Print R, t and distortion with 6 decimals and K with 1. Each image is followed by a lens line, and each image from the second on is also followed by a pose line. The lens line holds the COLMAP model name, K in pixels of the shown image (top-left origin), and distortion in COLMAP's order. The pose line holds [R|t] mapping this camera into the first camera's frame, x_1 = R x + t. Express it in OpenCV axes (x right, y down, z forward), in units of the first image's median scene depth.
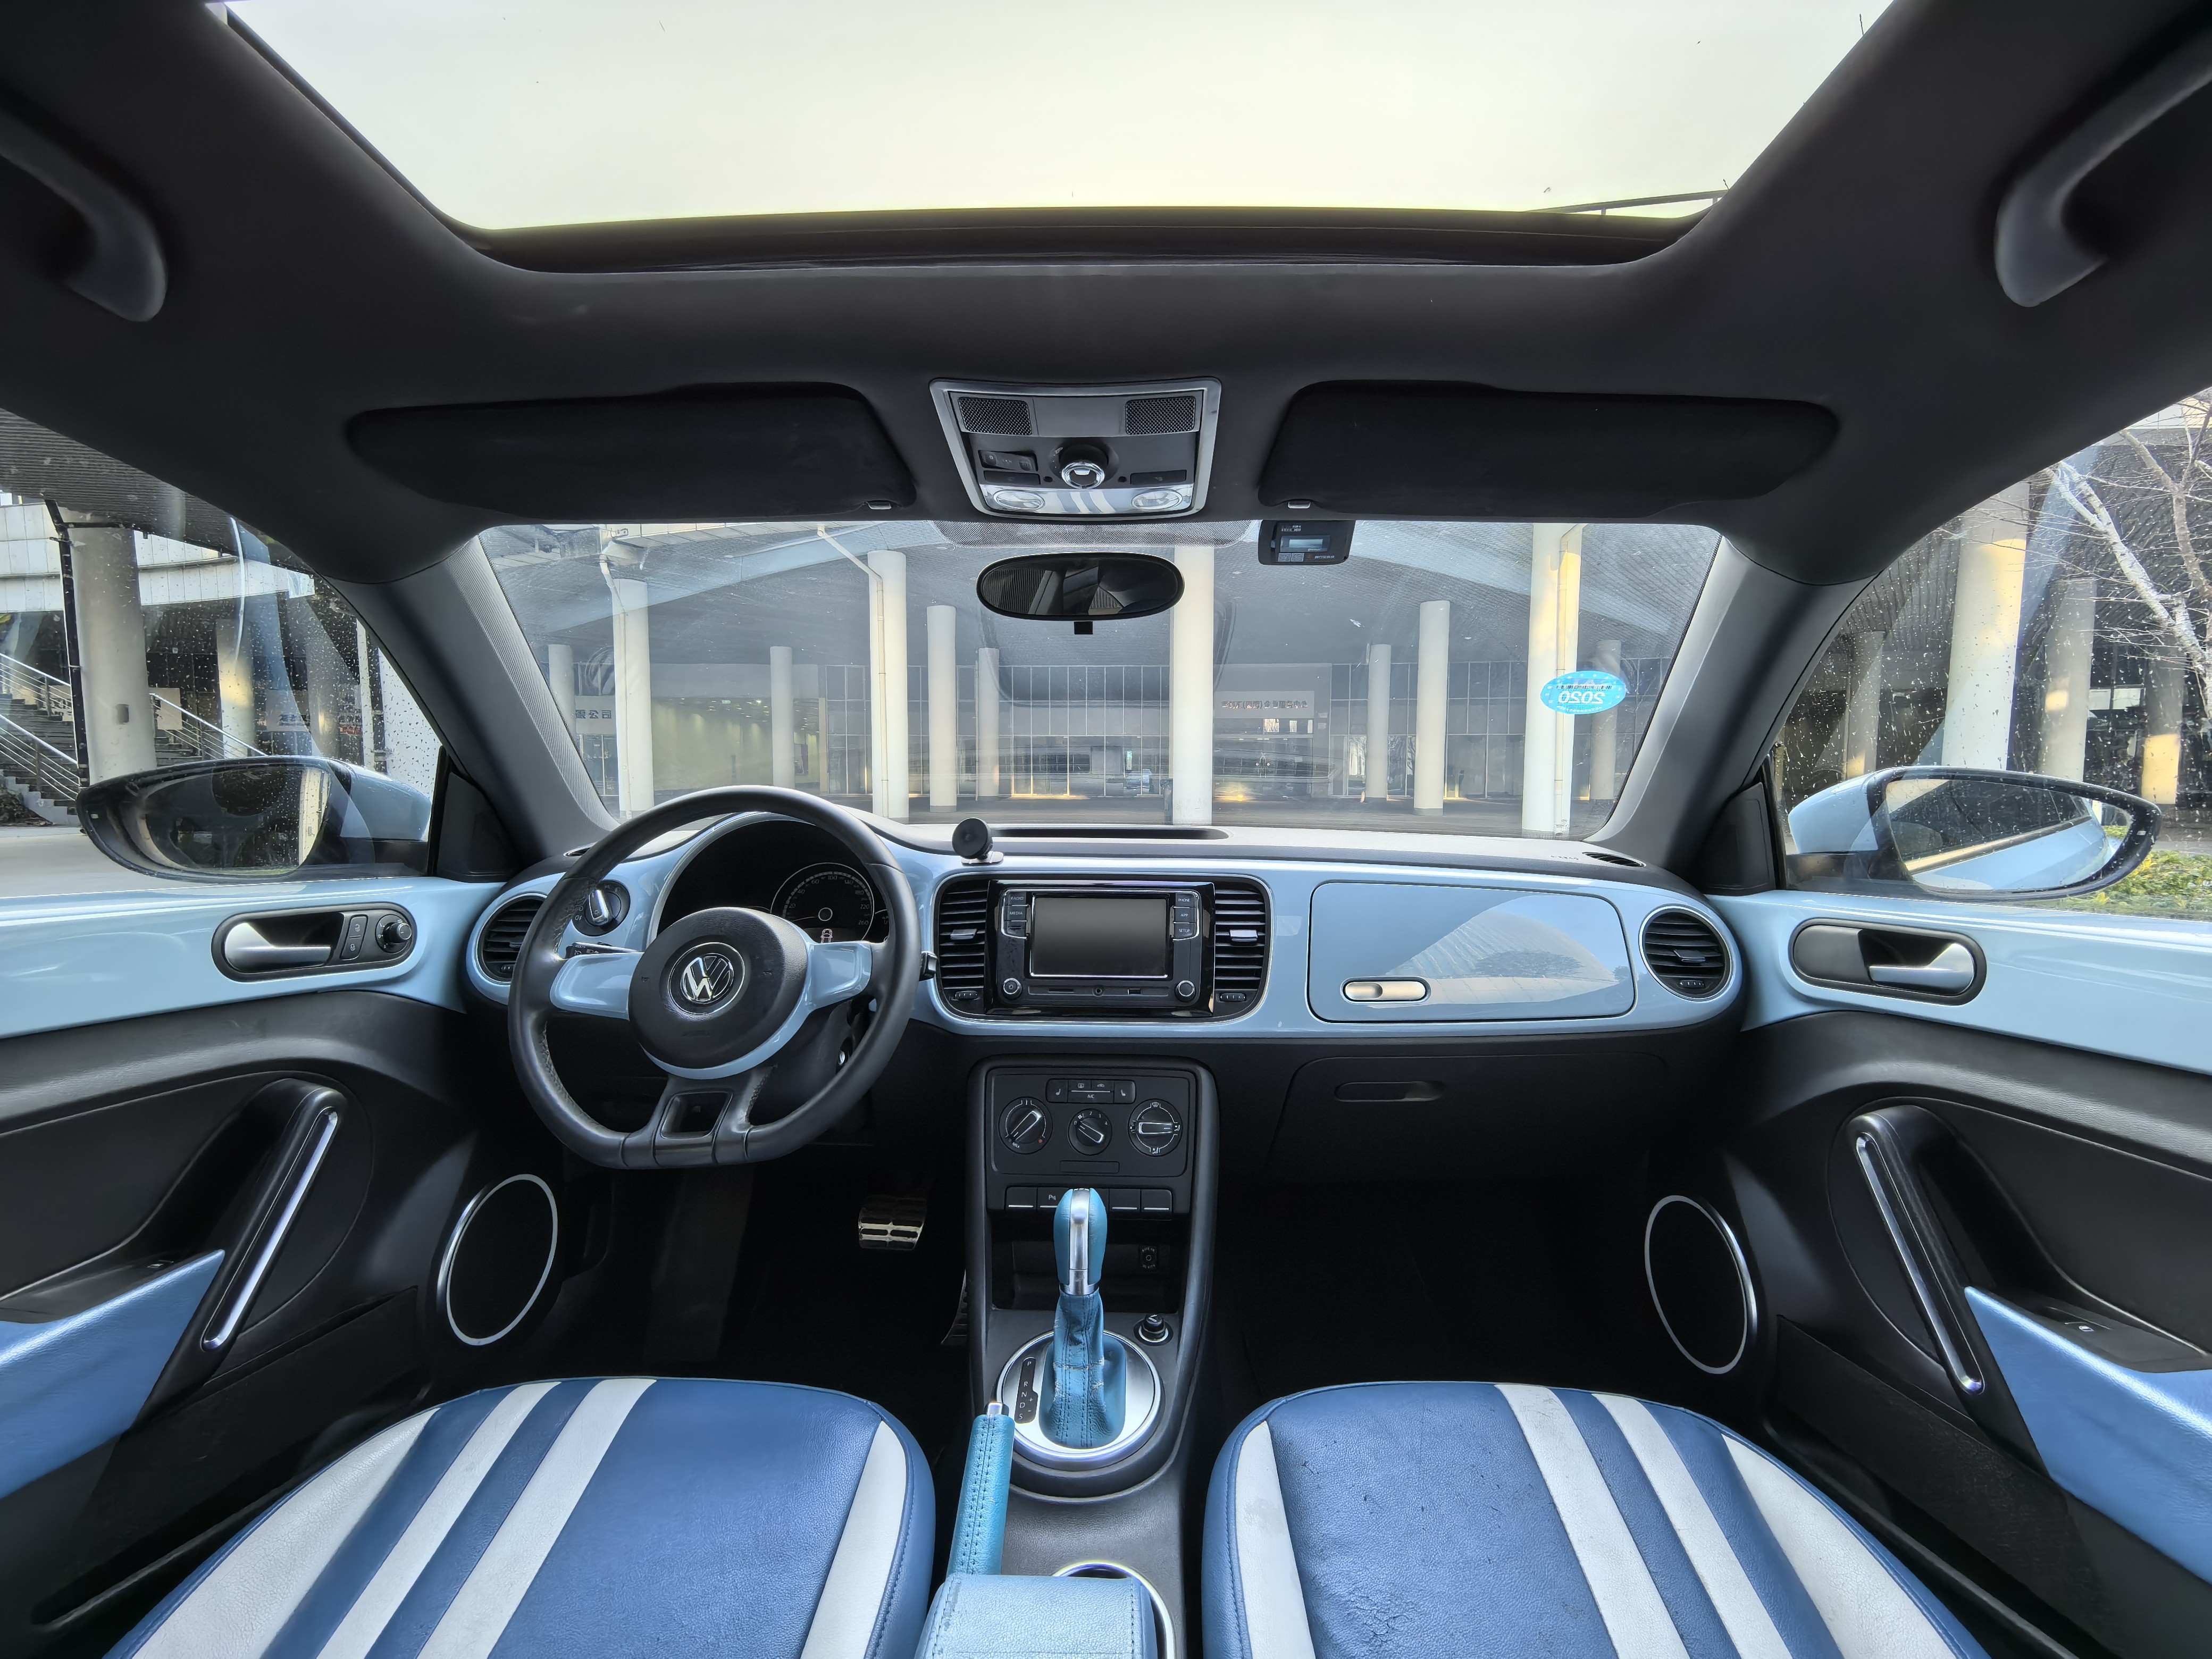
lens RADIAL K [[859.6, 0, 1106.0], [0, 859.6, 829.5], [0, 0, 1]] dist [0.023510, -0.009381]
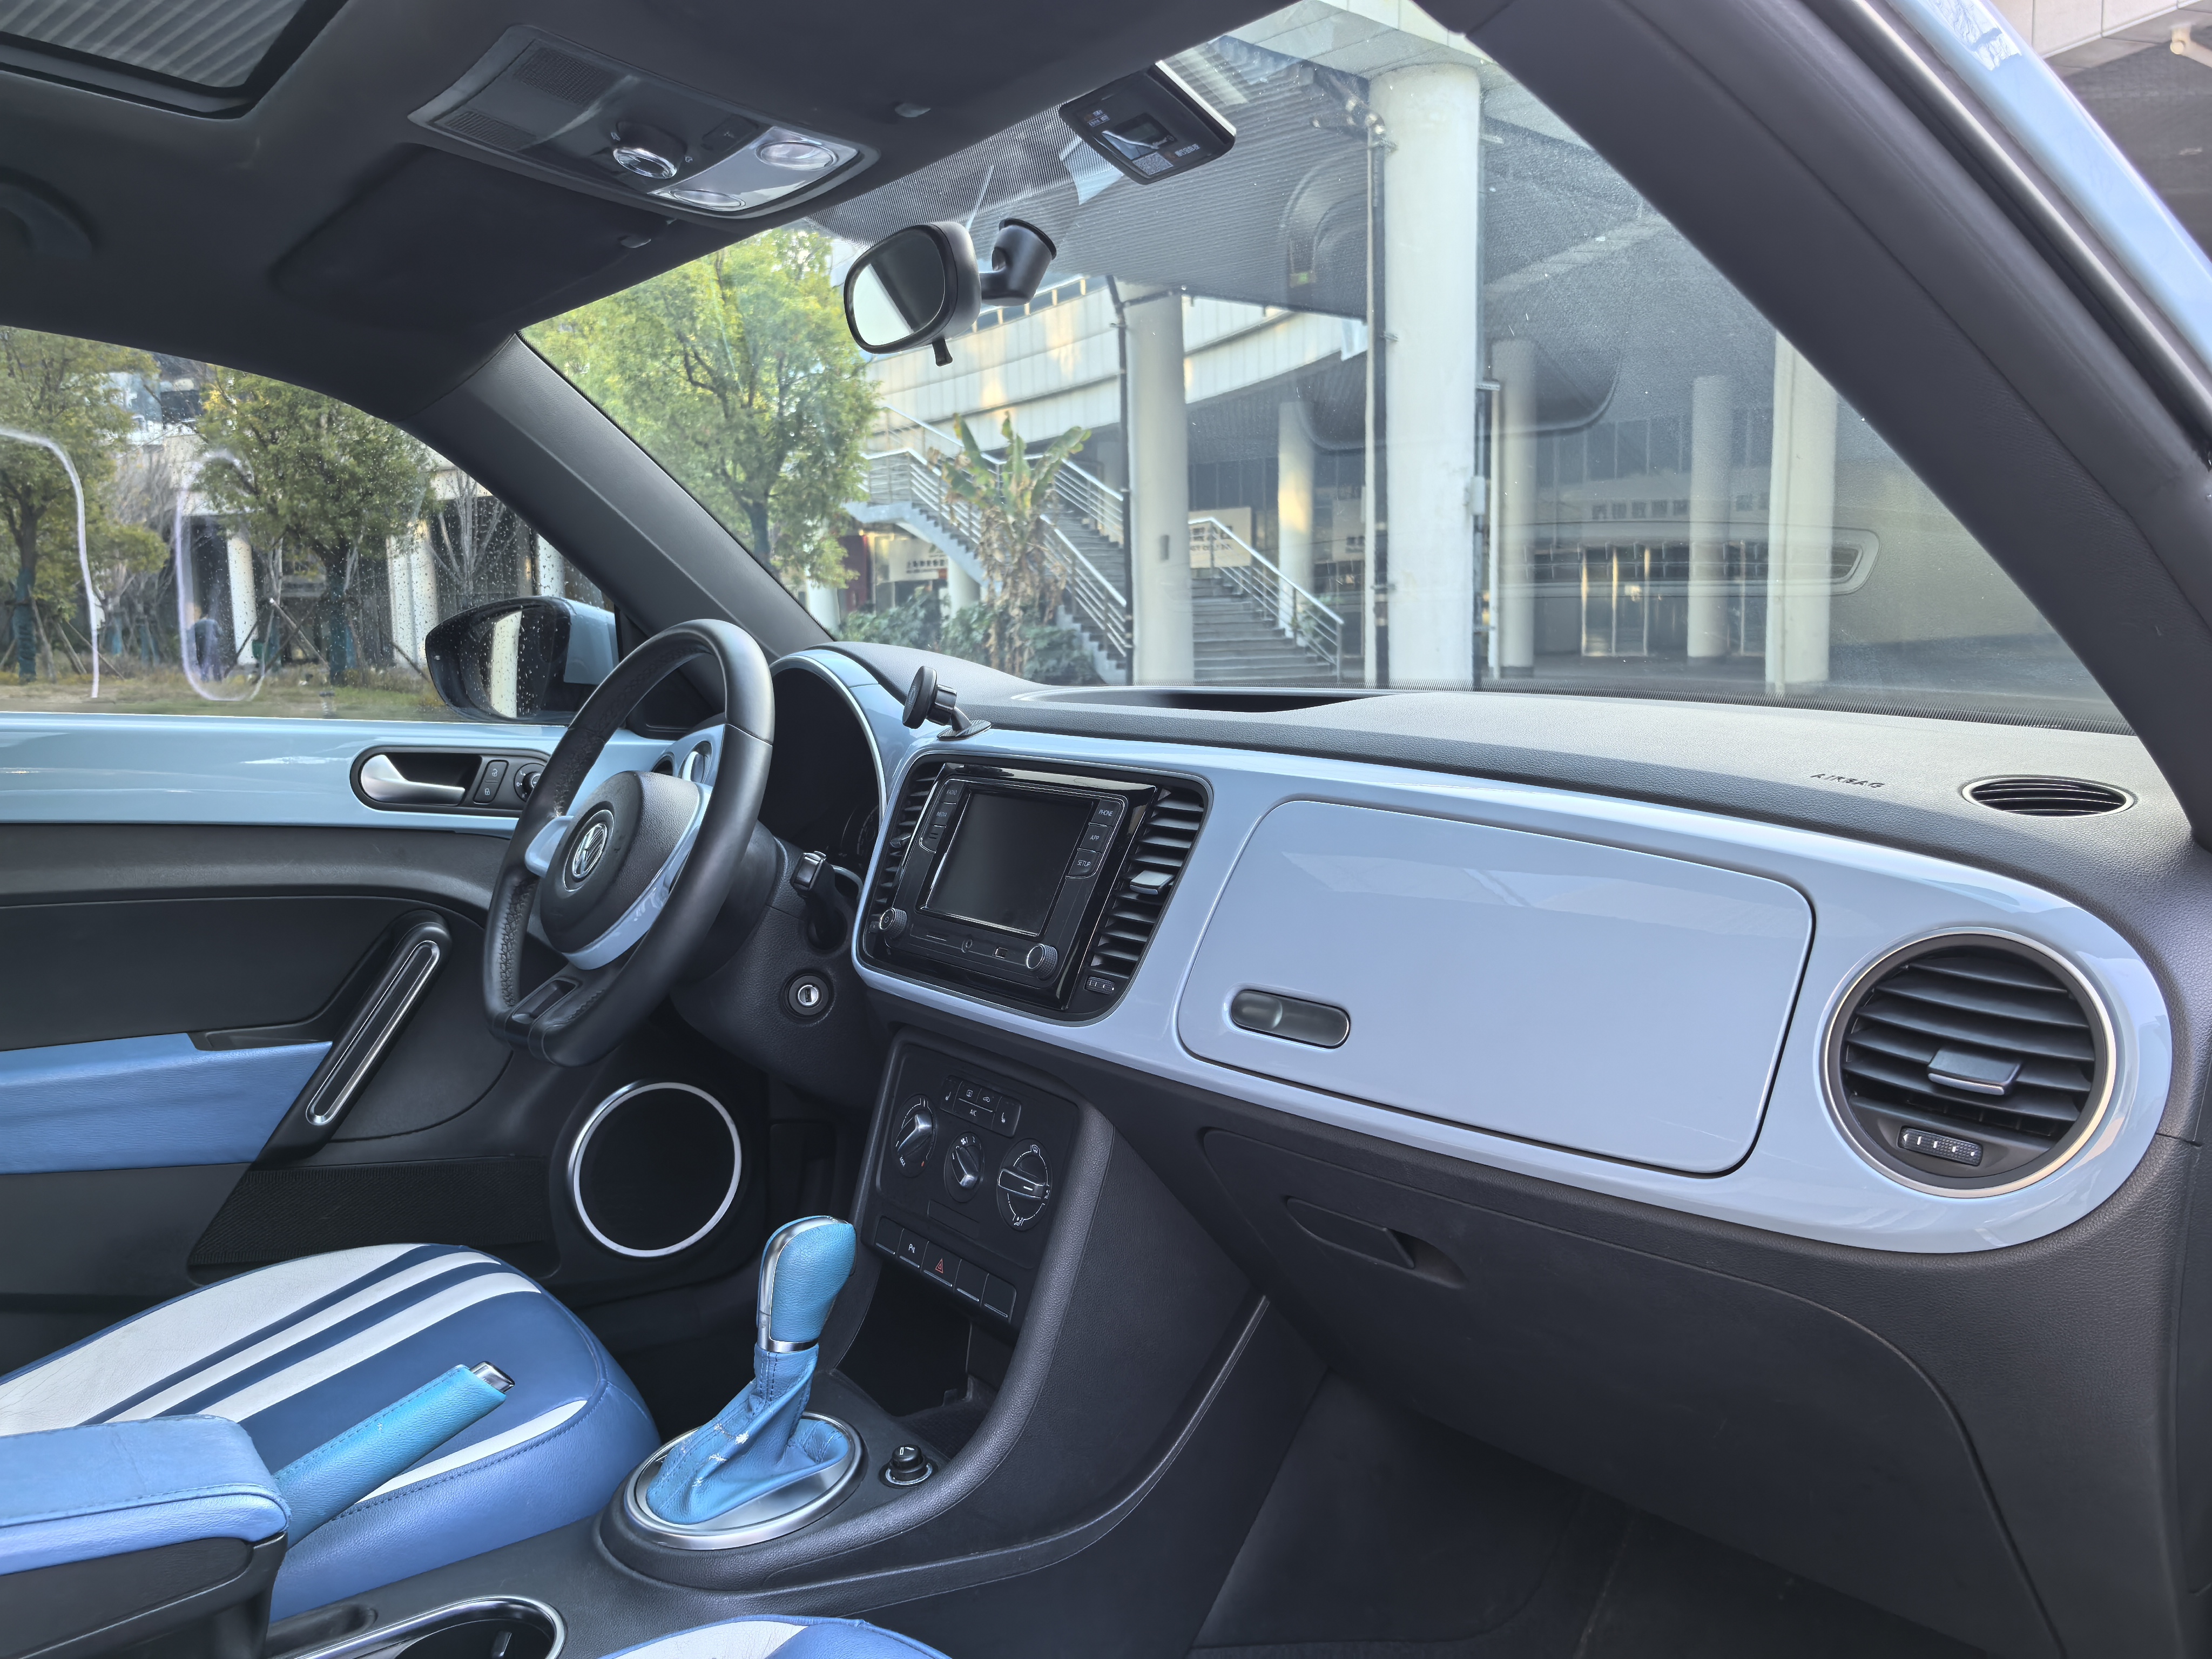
lens RADIAL K [[1757.1, 0, 1104.3], [0, 1757.1, 833.9], [0, 0, 1]] dist [0.035103, -0.046054]
pose [[0.610961, 0.078737, -0.787736, 1.164202], [-0.029983, 0.996629, 0.076362, 0.009841], [0.791093, -0.023035, 0.611262, 0.343070]]
